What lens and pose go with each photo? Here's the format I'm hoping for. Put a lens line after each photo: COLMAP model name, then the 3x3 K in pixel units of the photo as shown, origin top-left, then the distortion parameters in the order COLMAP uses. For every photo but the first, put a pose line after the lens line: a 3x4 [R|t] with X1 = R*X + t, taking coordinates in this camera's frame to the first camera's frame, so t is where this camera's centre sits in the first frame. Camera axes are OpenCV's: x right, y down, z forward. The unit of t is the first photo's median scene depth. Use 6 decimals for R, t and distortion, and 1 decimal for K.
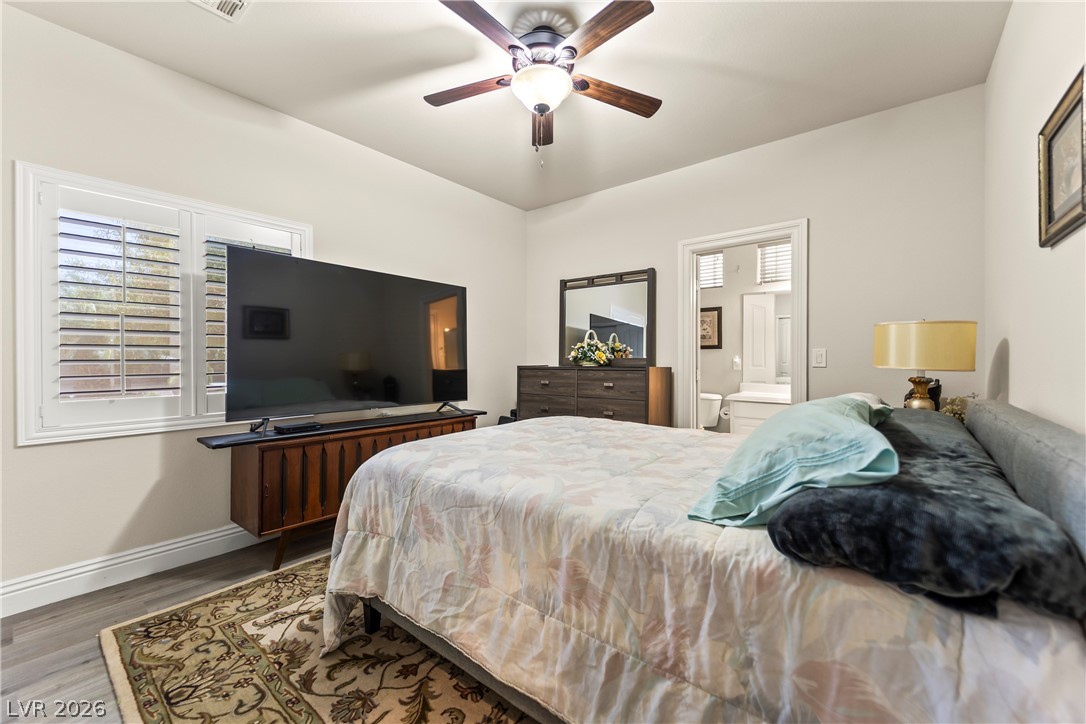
lens RADIAL K [[434.8, 0, 540.7], [0, 434.8, 358.5], [0, 0, 1]] dist [0.021224, -0.010976]
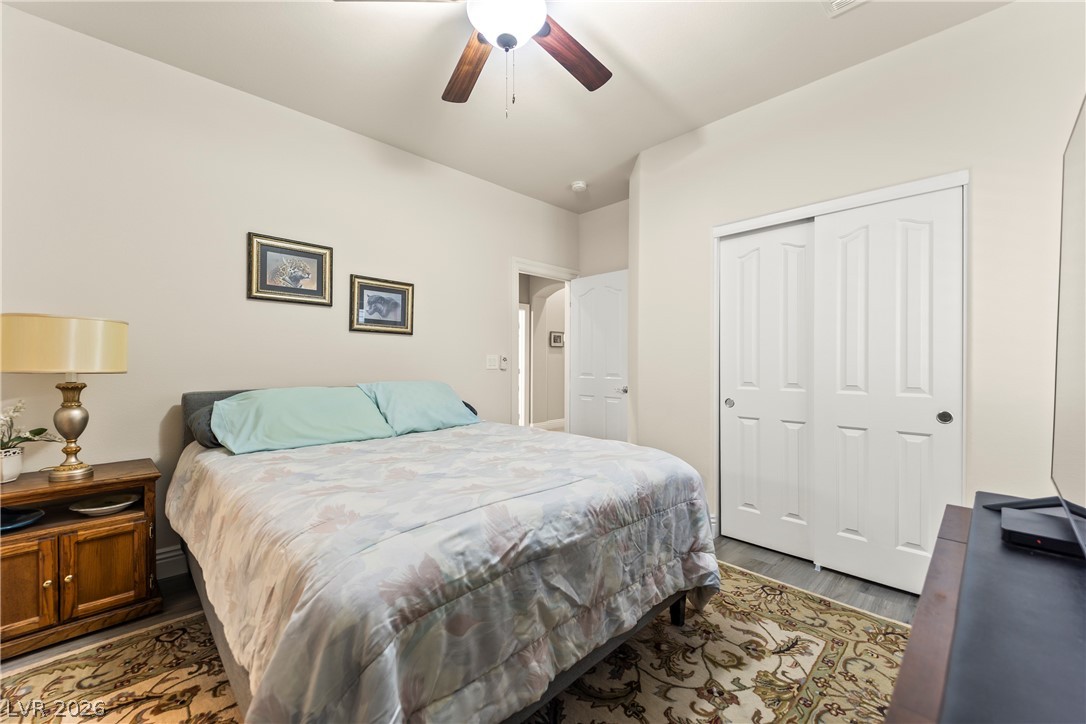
lens RADIAL K [[434.8, 0, 545.8], [0, 434.8, 363.3], [0, 0, 1]] dist [0.021224, -0.010976]
pose [[-0.993971, -0.003610, 0.109580, -0.181706], [-0.003535, 0.999993, 0.000882, -0.000082], [-0.109583, 0.000489, -0.993978, 2.074221]]
